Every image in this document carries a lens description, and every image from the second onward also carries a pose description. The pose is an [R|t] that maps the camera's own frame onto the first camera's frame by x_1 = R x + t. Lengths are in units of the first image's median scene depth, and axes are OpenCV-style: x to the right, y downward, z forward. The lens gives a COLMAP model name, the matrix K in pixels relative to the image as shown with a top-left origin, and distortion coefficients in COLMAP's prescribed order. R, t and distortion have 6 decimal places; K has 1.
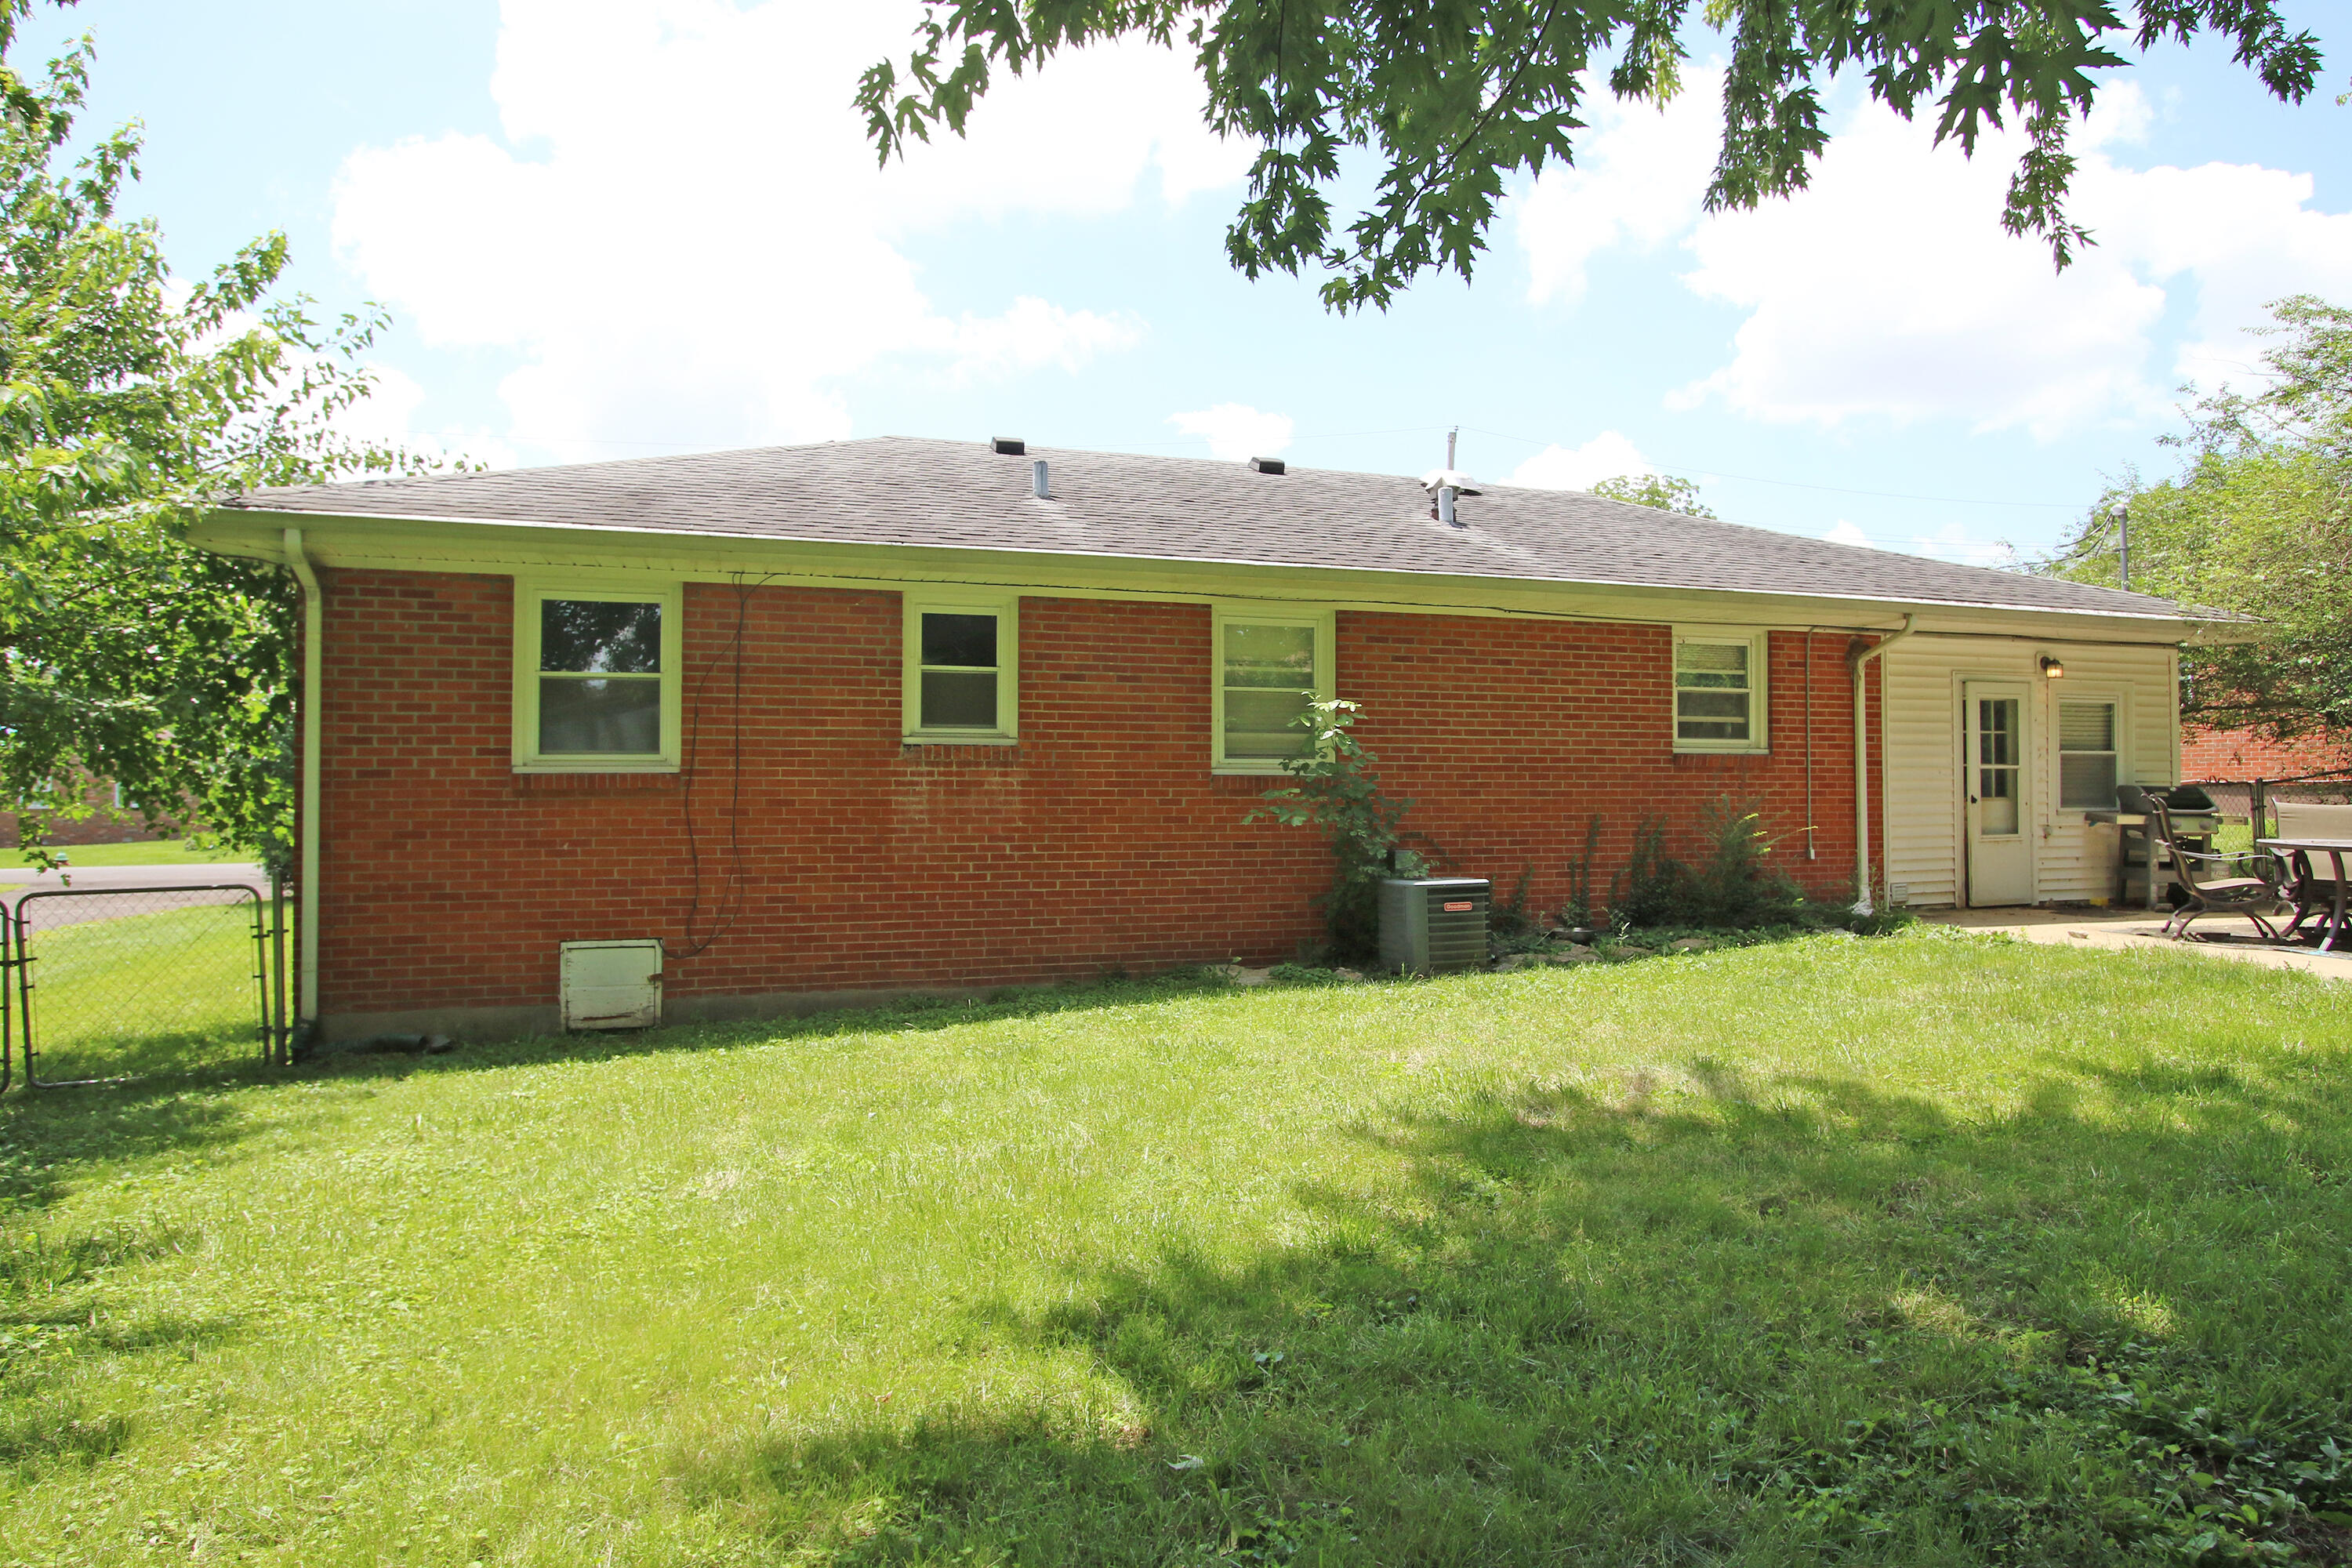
lens RADIAL K [[1396.1, 0, 1183.3], [0, 1396.1, 752.4], [0, 0, 1]] dist [-0.001235, 0.001973]
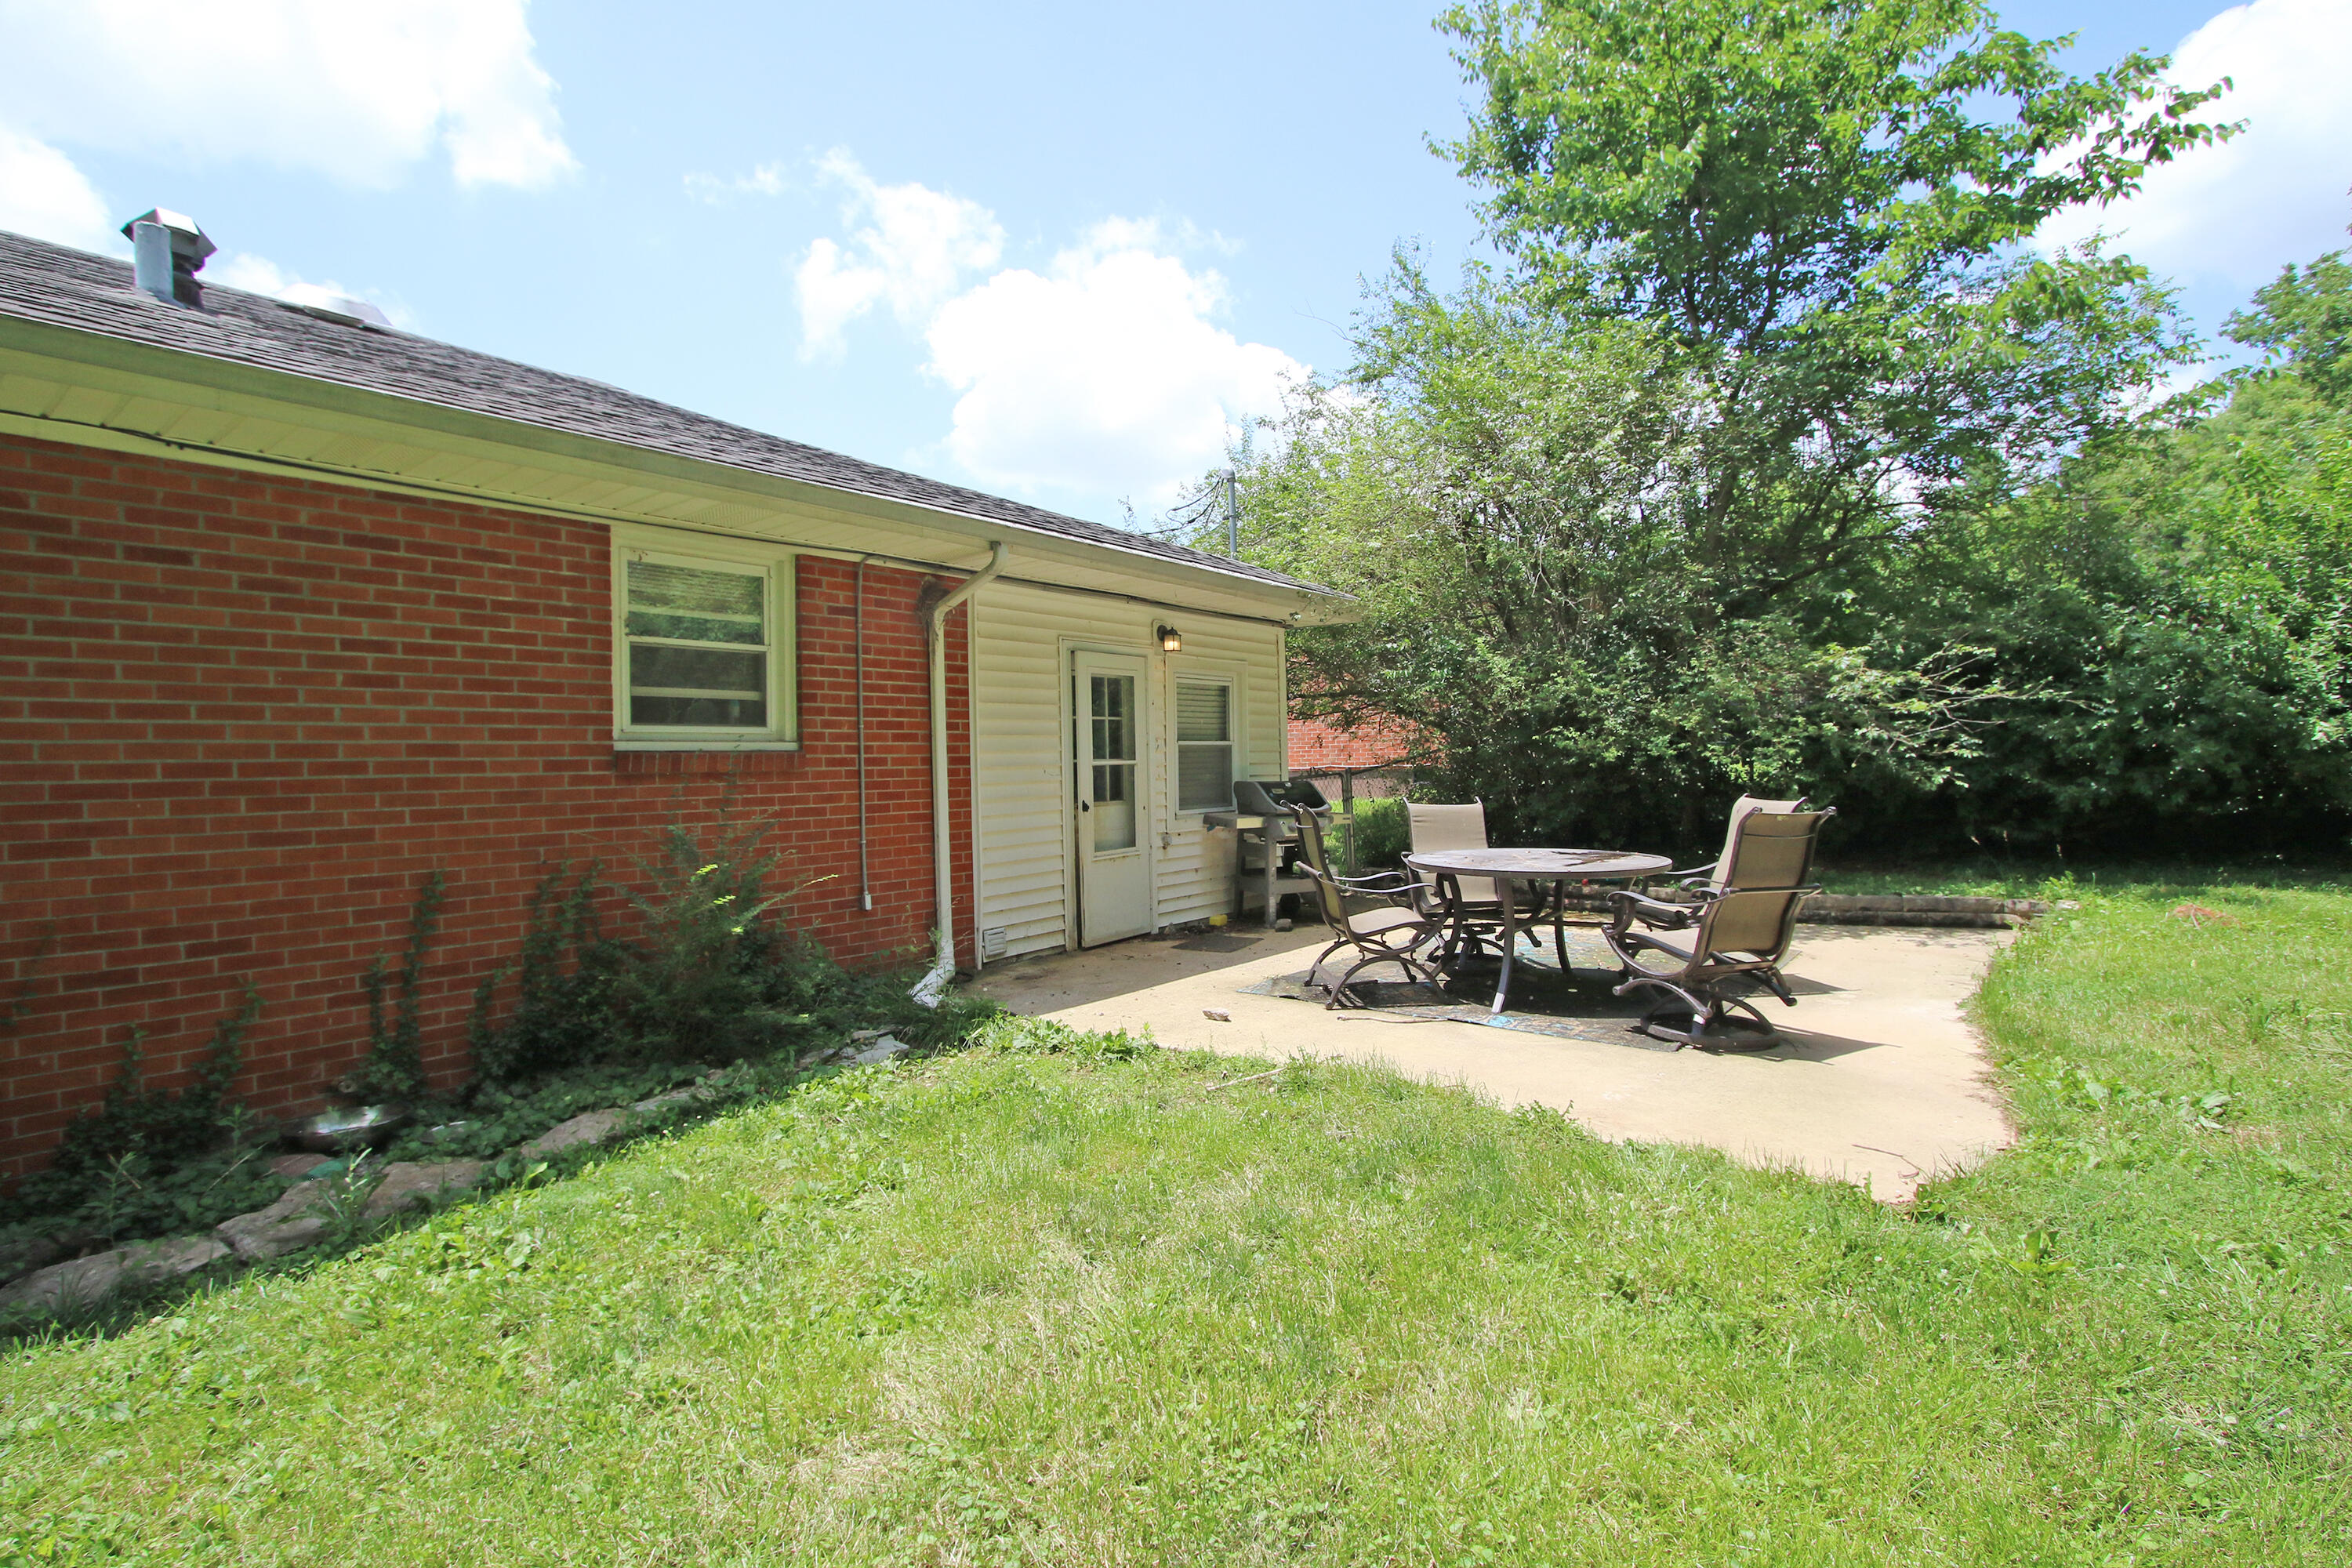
lens RADIAL K [[1117.9, 0, 1181.8], [0, 1117.9, 753.6], [0, 0, 1]] dist [-0.016021, 0.001414]
pose [[0.832620, -0.013307, 0.553685, 0.278992], [0.008728, 0.999902, 0.010906, -0.001145], [-0.553776, -0.004248, 0.832655, 0.473686]]
